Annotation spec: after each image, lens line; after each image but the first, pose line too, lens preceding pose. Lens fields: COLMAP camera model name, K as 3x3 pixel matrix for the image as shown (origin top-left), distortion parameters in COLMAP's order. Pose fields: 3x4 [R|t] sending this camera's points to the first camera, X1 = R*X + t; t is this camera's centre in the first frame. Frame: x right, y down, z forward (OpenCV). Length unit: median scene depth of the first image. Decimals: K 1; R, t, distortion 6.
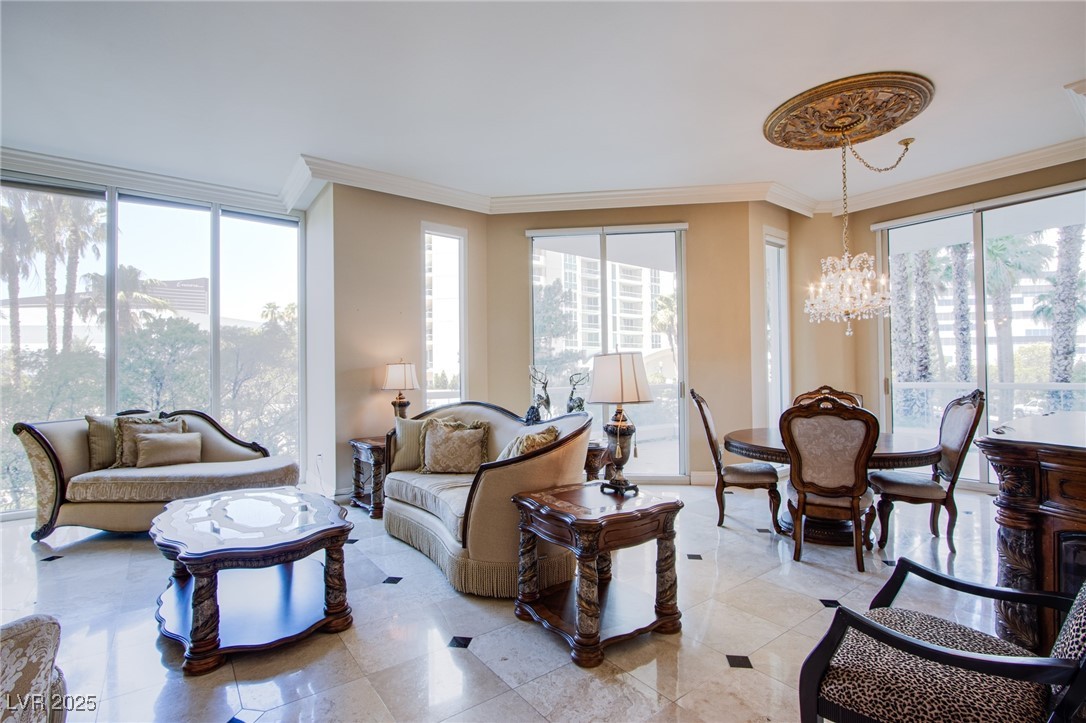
lens RADIAL K [[502.9, 0, 540.9], [0, 502.9, 367.7], [0, 0, 1]] dist [-0.020801, 0.002336]
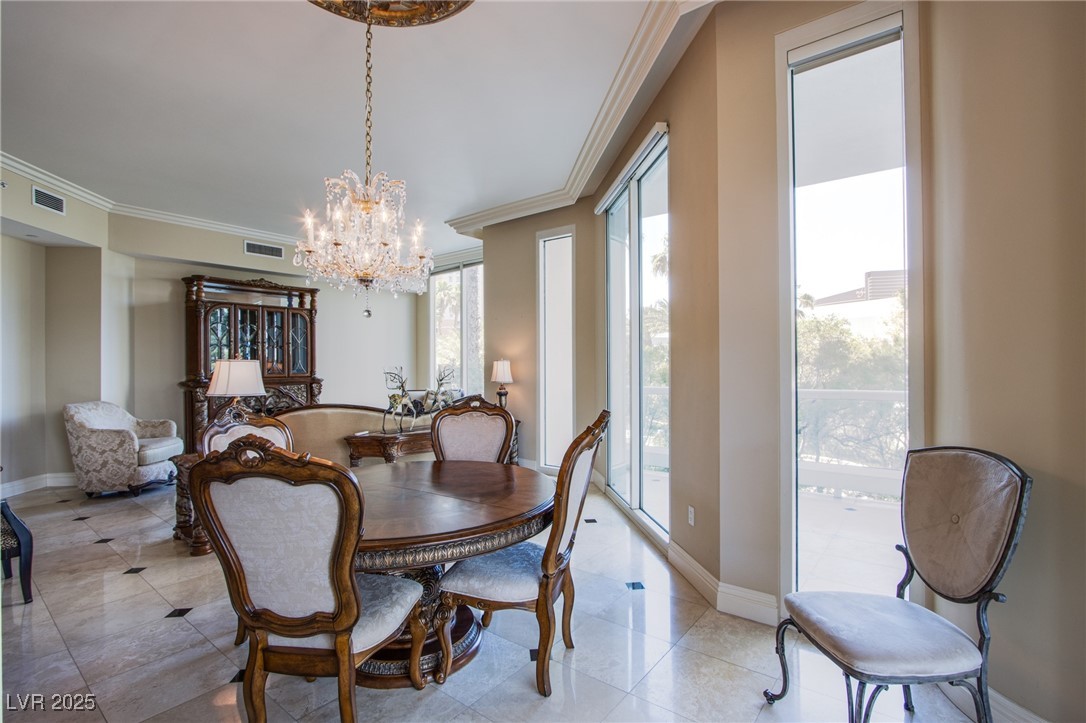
lens RADIAL K [[500.4, 0, 538.5], [0, 500.4, 365.3], [0, 0, 1]] dist [-0.010485, 0.000317]
pose [[0.245119, 0.007944, -0.969460, 1.213236], [0.014094, 0.999832, 0.011757, -0.013749], [0.969391, -0.016546, 0.244966, 1.041088]]
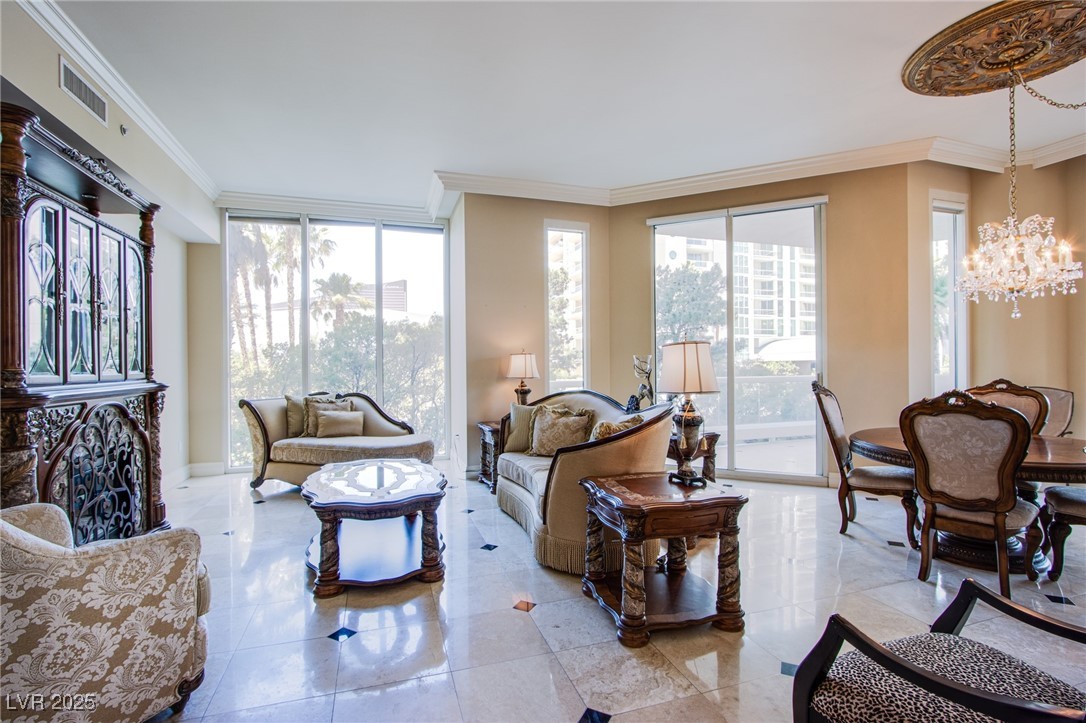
lens RADIAL K [[502.9, 0, 540.9], [0, 502.9, 367.7], [0, 0, 1]] dist [-0.020801, 0.002336]
pose [[0.947050, 0.005214, -0.321045, 0.138277], [0.001100, 0.999810, 0.019482, 0.000543], [0.321086, -0.018803, 0.946864, -0.016350]]
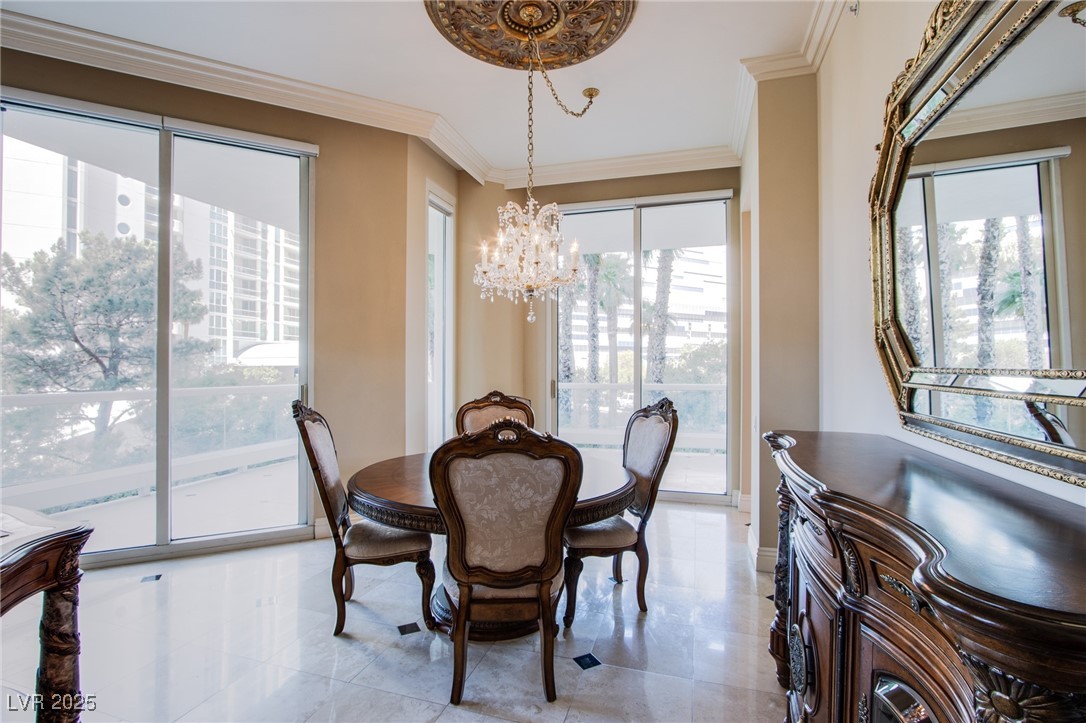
lens RADIAL K [[502.9, 0, 540.9], [0, 502.9, 367.7], [0, 0, 1]] dist [-0.020801, 0.002336]
pose [[0.810000, 0.015868, 0.586216, 0.215255], [-0.019450, 0.999811, -0.000189, -0.000867], [-0.586108, -0.011249, 0.810155, 0.415602]]
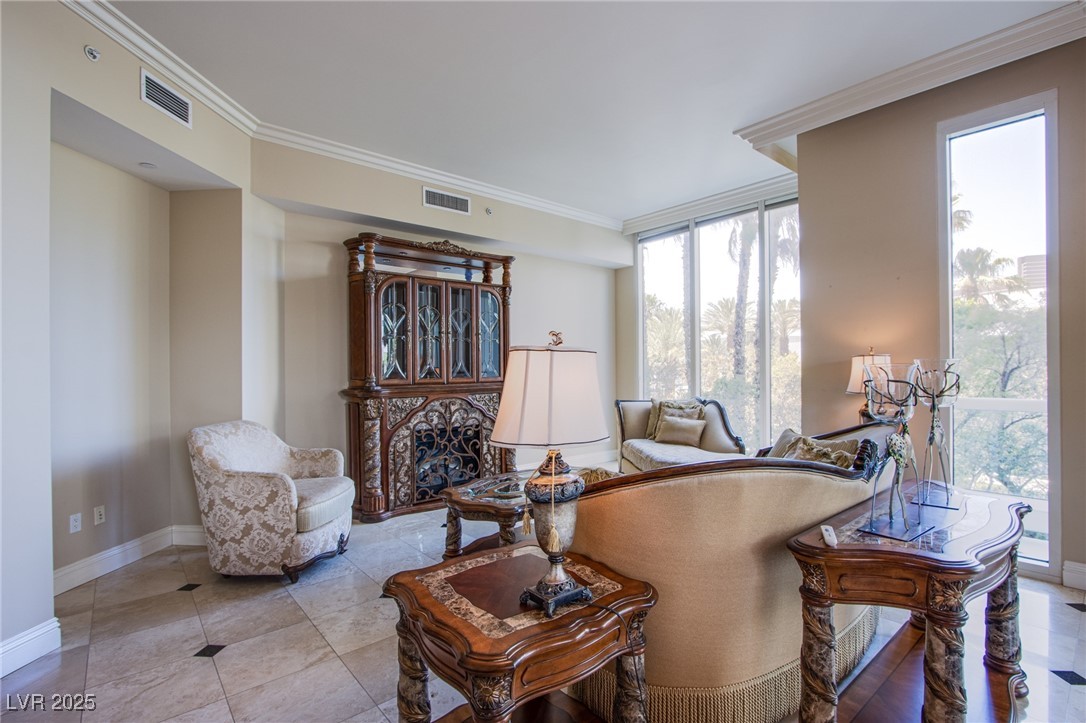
lens RADIAL K [[500.5, 0, 543.9], [0, 500.5, 366.1], [0, 0, 1]] dist [-0.021812, 0.005504]
pose [[0.067809, 0.007096, -0.997673, 0.486013], [0.019551, 0.999773, 0.008440, -0.011045], [0.997507, -0.020078, 0.067655, 0.671602]]
